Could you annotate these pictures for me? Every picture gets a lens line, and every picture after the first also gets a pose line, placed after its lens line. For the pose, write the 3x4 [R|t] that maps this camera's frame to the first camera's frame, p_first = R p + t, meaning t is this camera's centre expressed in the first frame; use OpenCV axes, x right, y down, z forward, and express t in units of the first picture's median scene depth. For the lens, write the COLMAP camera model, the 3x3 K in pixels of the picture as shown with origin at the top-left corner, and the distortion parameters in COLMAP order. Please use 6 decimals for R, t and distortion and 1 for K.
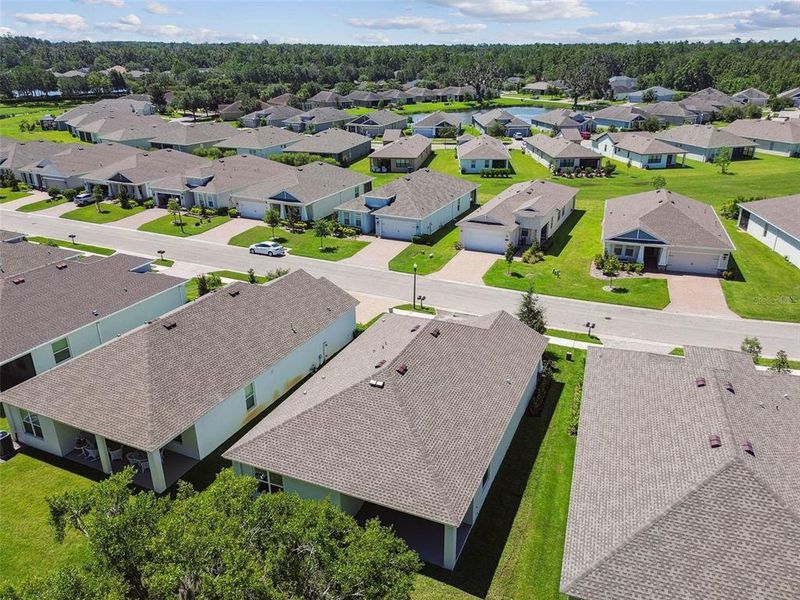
lens RADIAL K [[600.7, 0, 402.7], [0, 600.7, 301.7], [0, 0, 1]] dist [0.082946, -0.100239]
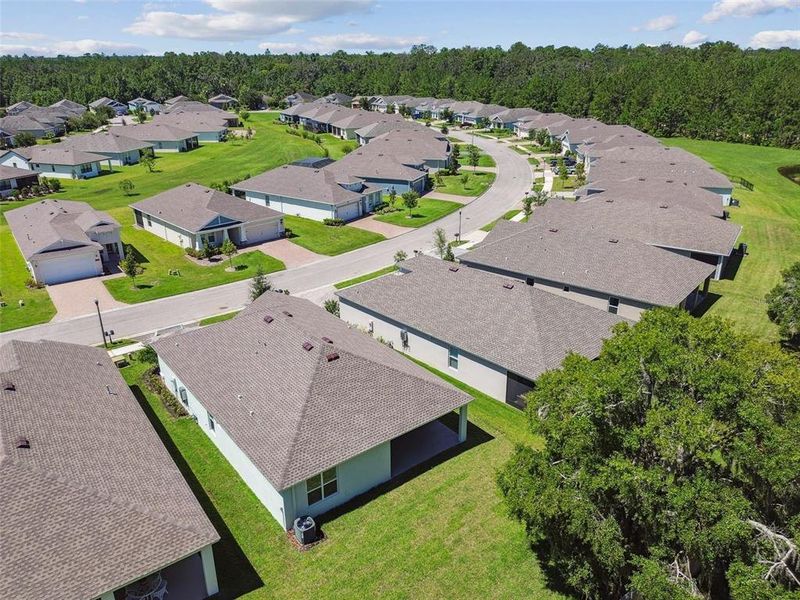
lens RADIAL K [[586.1, 0, 400.0], [0, 586.1, 300.0], [0, 0, 1]] dist [0.069612, -0.087222]
pose [[0.476875, -0.328355, 0.815336, -0.355893], [0.340368, 0.924216, 0.173128, -0.043761], [-0.810395, 0.194954, 0.552498, 0.128298]]
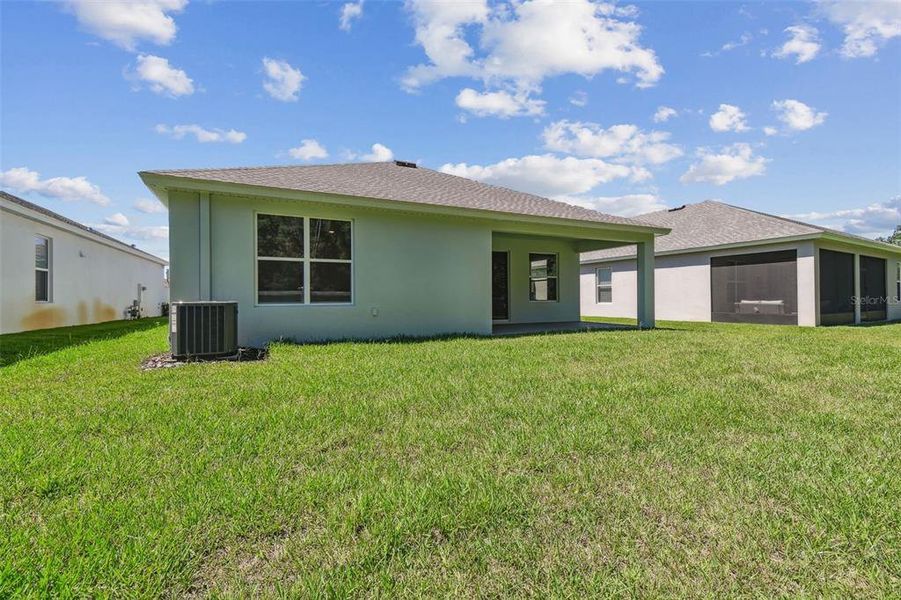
lens RADIAL K [[397.3, 0, 448.3], [0, 397.3, 296.1], [0, 0, 1]] dist [0.030624, -0.000534]
pose [[0.649351, 0.008276, 0.760444, -0.148466], [0.292560, 0.920269, -0.259835, 0.174308], [-0.701963, 0.391199, 0.595156, 0.334525]]
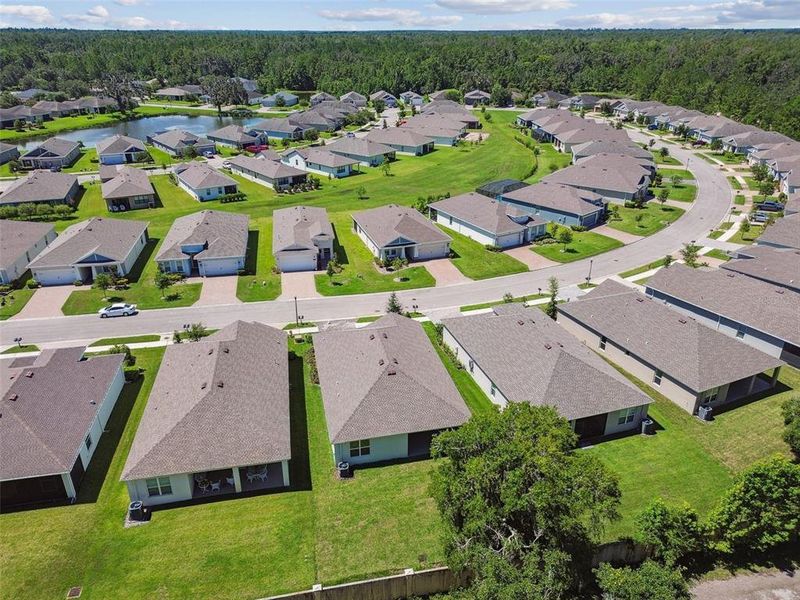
lens RADIAL K [[568.8, 0, 400.7], [0, 568.8, 299.4], [0, 0, 1]] dist [0.068065, -0.079257]
pose [[0.805892, -0.242403, 0.540166, -0.373856], [0.222028, 0.969498, 0.103818, -0.101919], [-0.548856, 0.036265, 0.835130, -0.172161]]
